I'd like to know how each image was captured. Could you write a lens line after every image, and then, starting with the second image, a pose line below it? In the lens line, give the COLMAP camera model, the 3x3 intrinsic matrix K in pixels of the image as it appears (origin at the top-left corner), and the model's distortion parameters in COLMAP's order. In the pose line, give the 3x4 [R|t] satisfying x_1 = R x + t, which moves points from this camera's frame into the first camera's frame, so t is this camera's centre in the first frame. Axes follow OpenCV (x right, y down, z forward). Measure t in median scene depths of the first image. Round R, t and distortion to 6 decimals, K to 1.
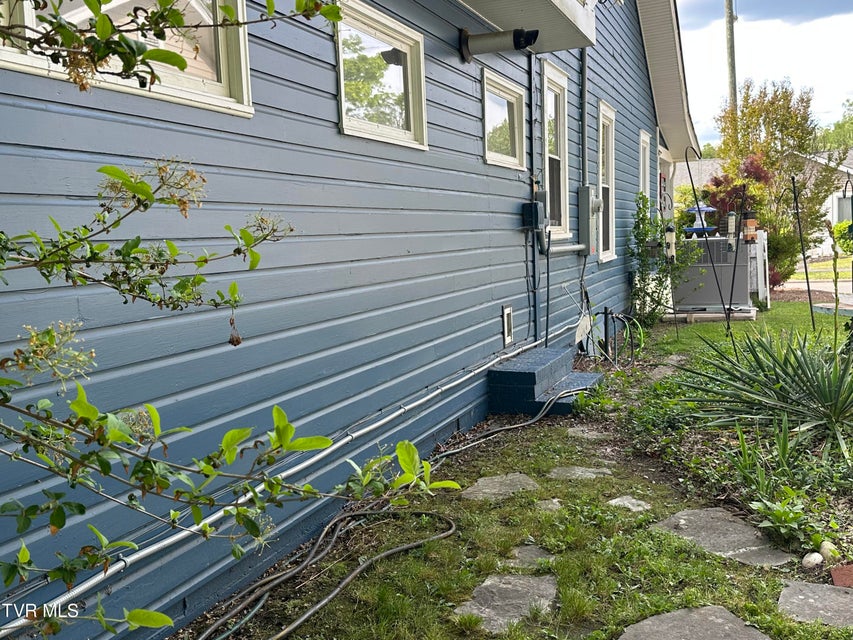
lens RADIAL K [[856.1, 0, 427.2], [0, 856.1, 323.4], [0, 0, 1]] dist [0.010568, 0.000000]
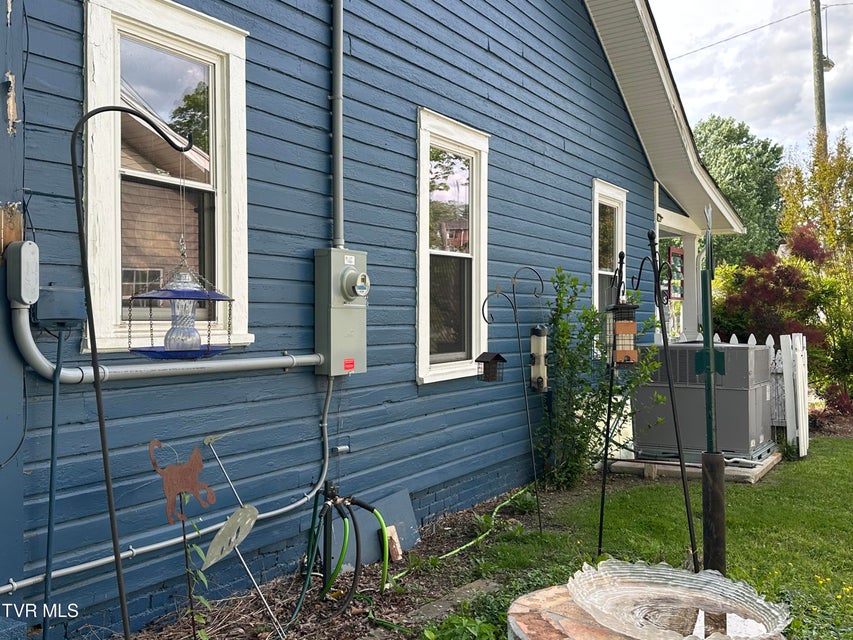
lens RADIAL K [[856.1, 0, 426.2], [0, 856.1, 313.3], [0, 0, 1]] dist [0.010568, 0.000000]
pose [[0.988046, 0.033359, -0.150509, 0.292222], [-0.048943, 0.993676, -0.101055, -0.060598], [0.146187, 0.107213, 0.983430, 0.436928]]
